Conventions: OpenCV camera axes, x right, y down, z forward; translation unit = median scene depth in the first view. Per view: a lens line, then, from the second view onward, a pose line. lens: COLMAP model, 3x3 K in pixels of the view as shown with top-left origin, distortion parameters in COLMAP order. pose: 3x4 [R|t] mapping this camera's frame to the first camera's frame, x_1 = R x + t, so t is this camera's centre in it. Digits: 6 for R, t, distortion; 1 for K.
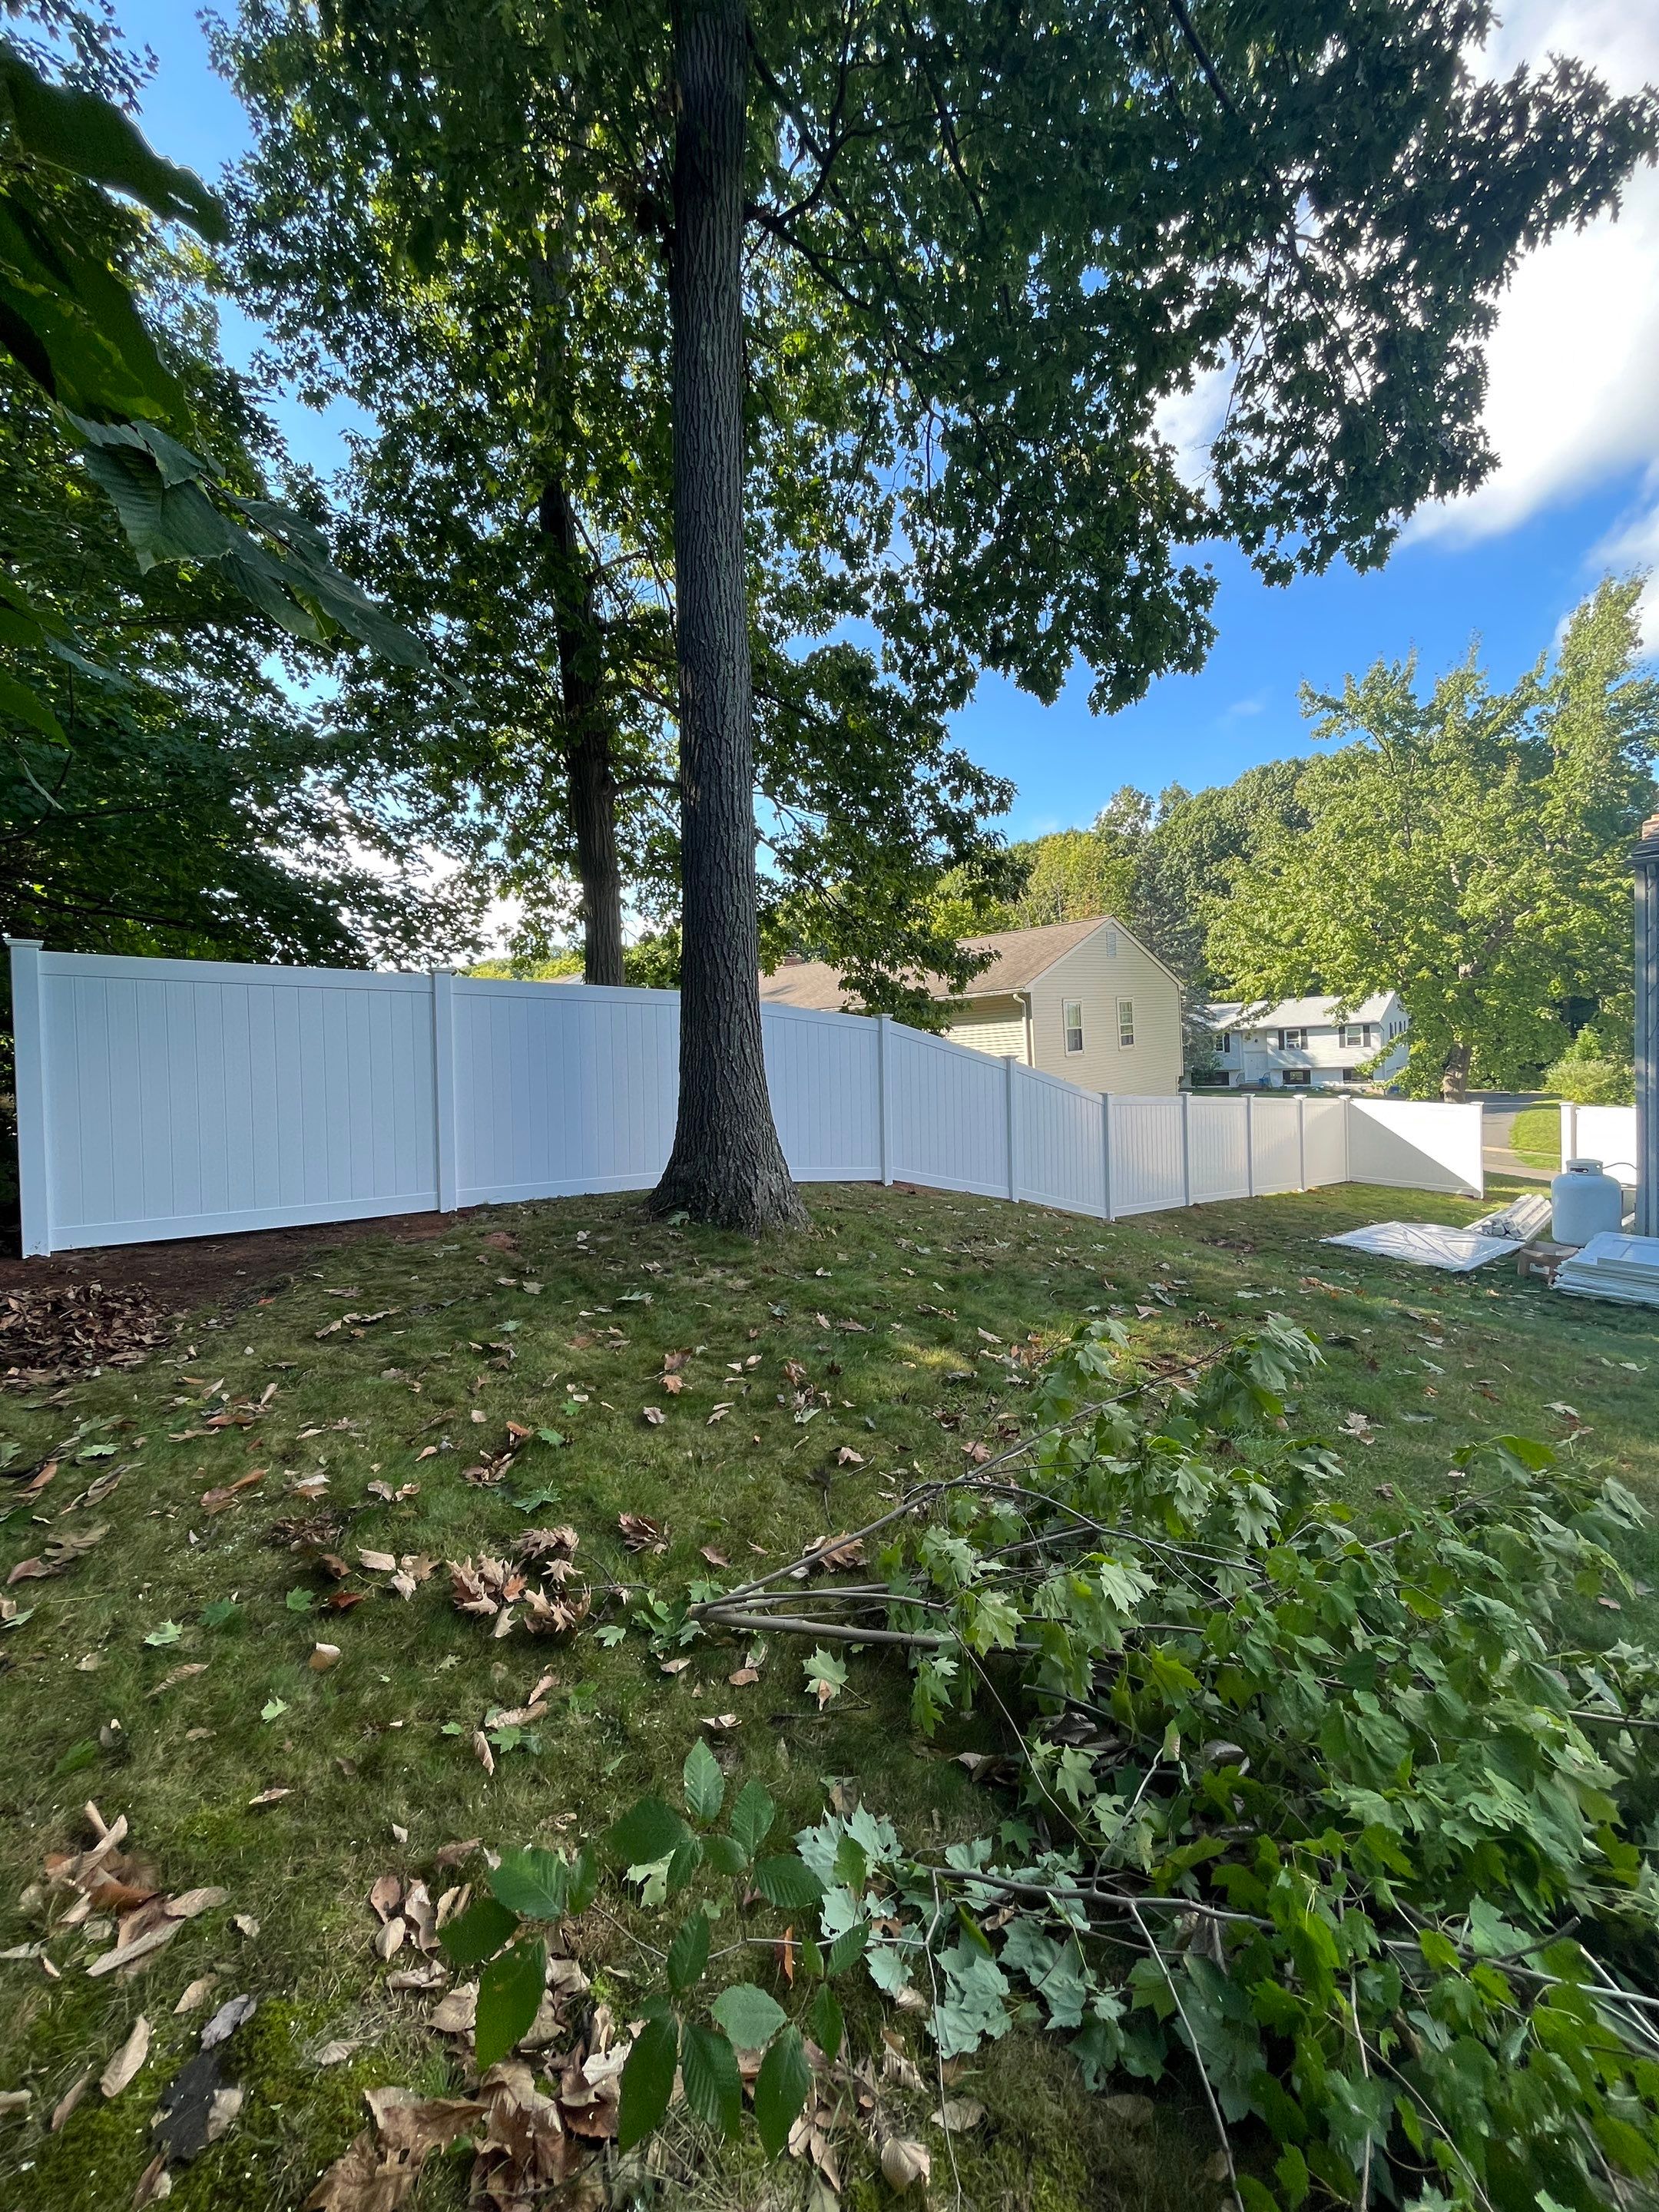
lens RADIAL K [[910.0, 0, 840.6], [0, 910.0, 1099.4], [0, 0, 1]] dist [-0.002754, -0.000632]
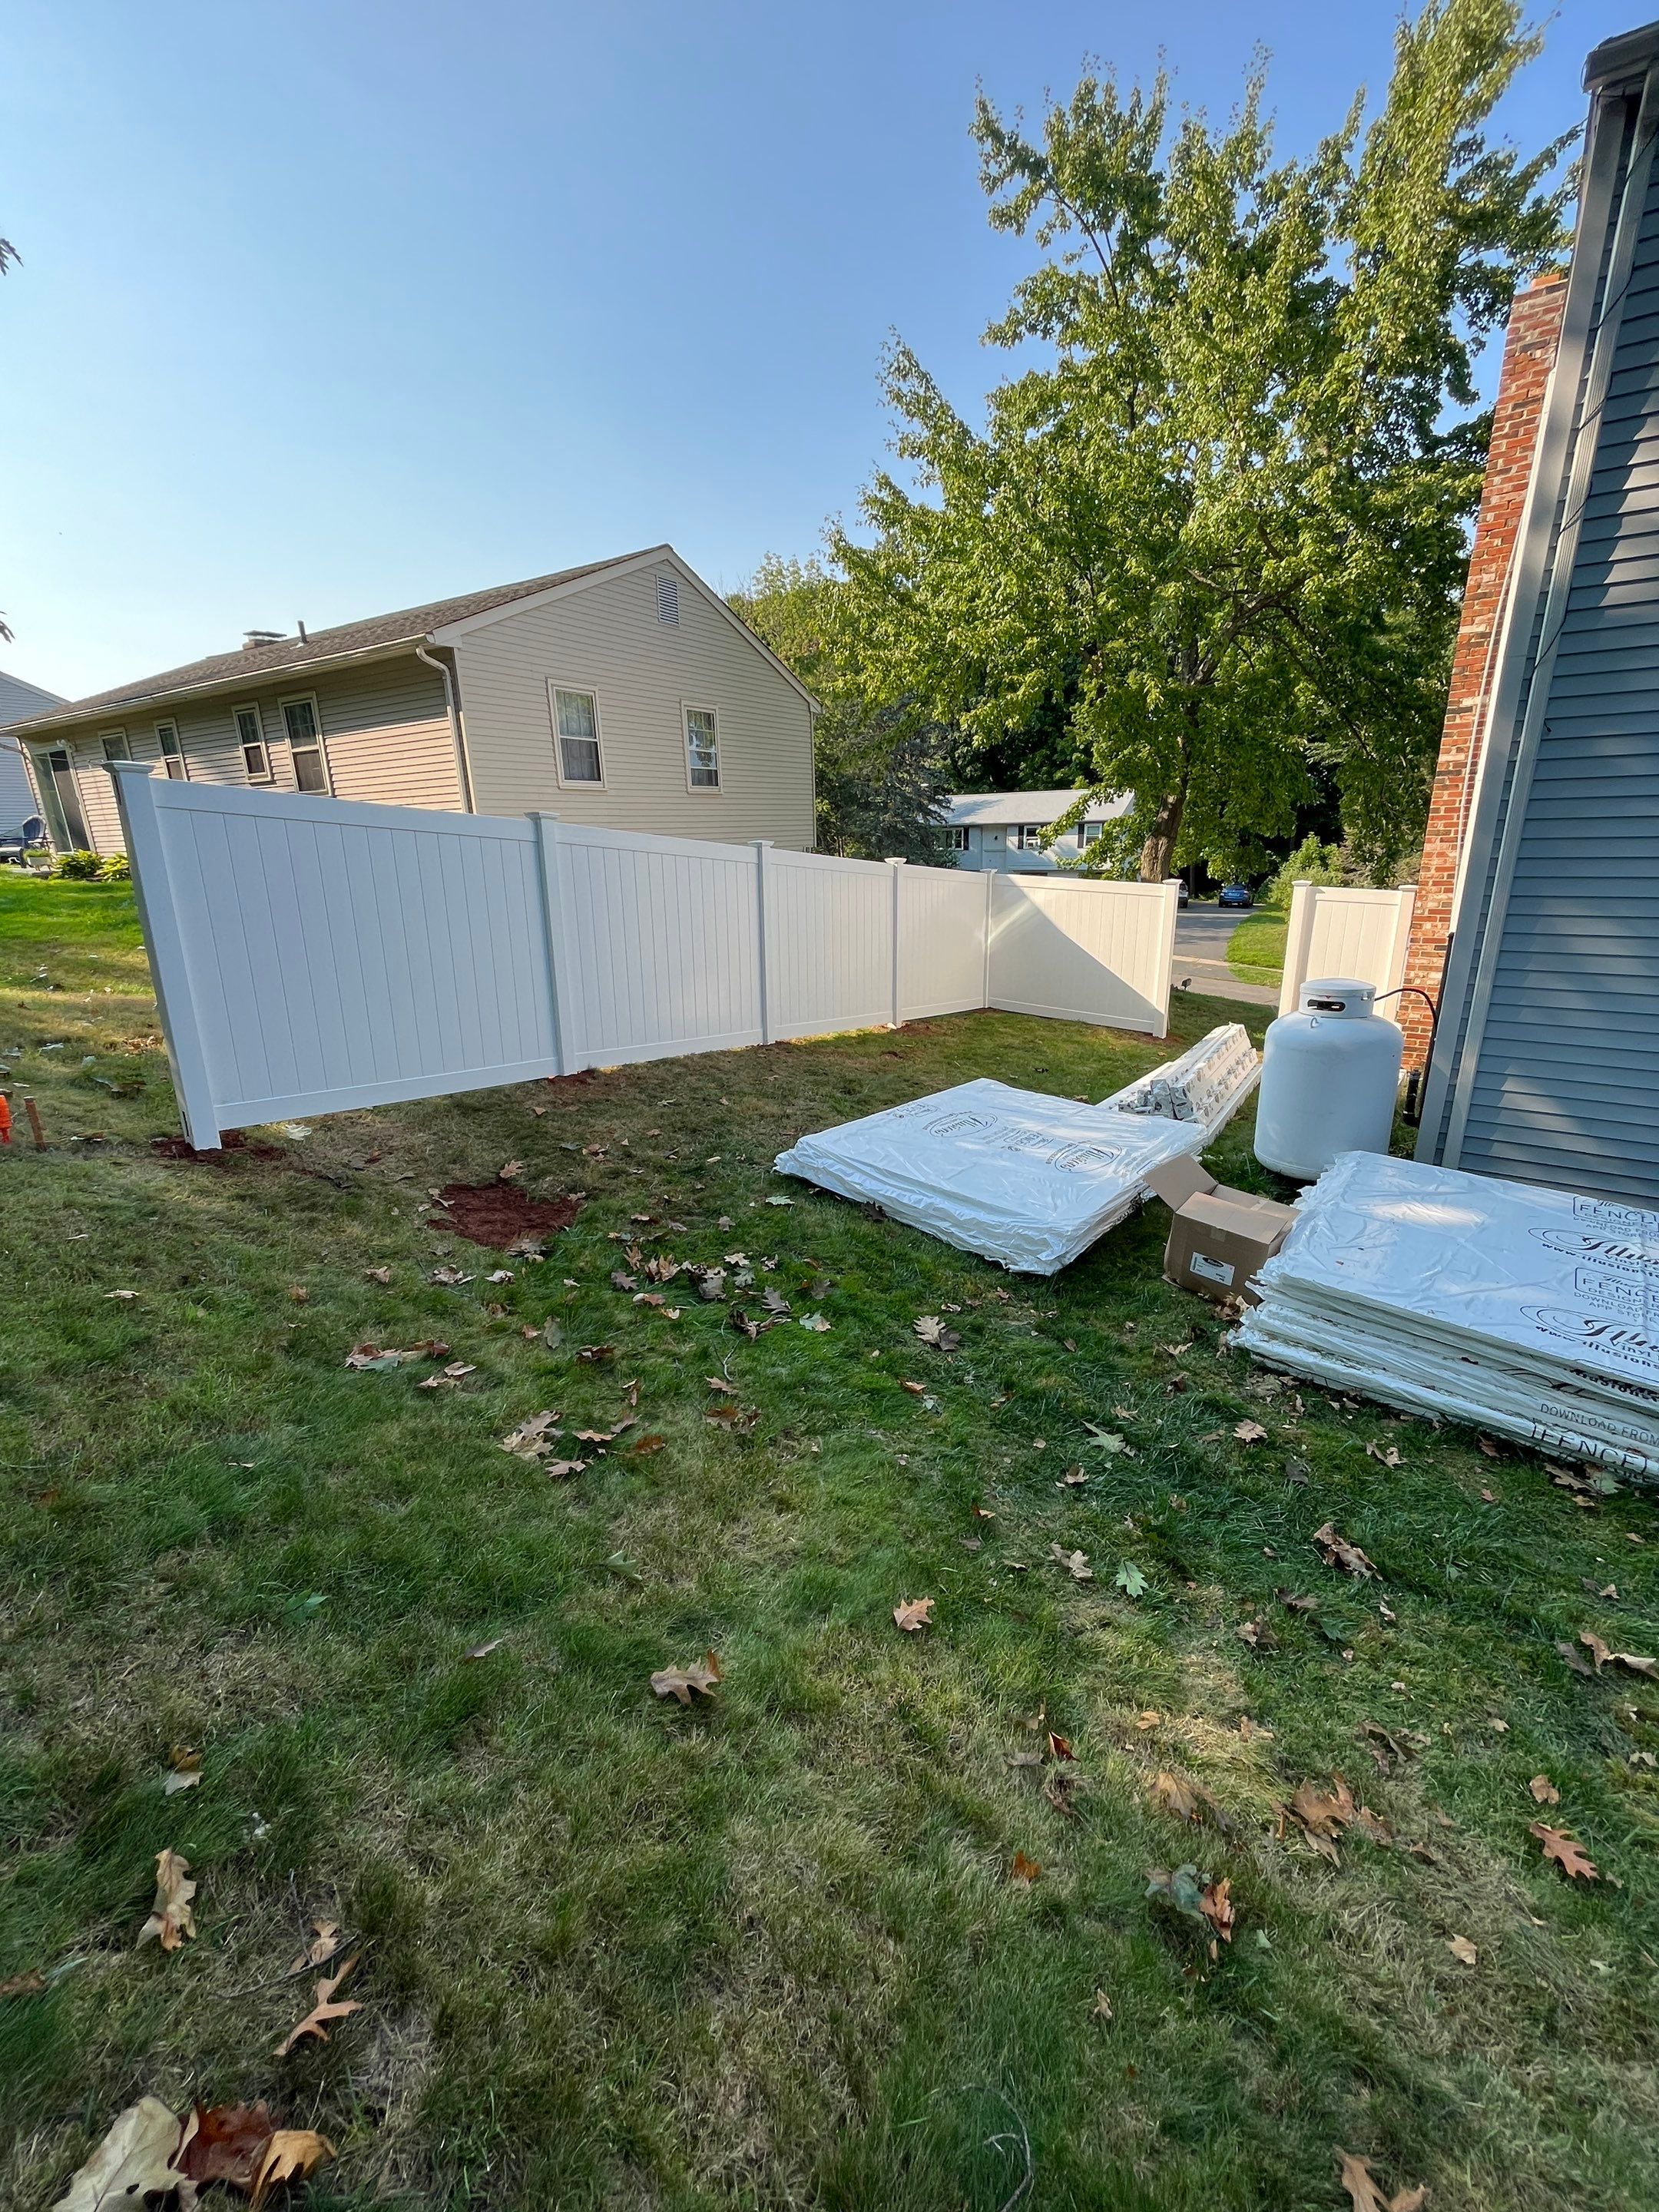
lens RADIAL K [[910.0, 0, 820.1], [0, 910.0, 1103.0], [0, 0, 1]] dist [-0.002754, -0.000632]
pose [[0.976982, -0.021109, 0.212274, 0.328317], [-0.024611, 0.977293, 0.210456, 0.028555], [-0.211897, -0.210836, 0.954279, 0.423979]]
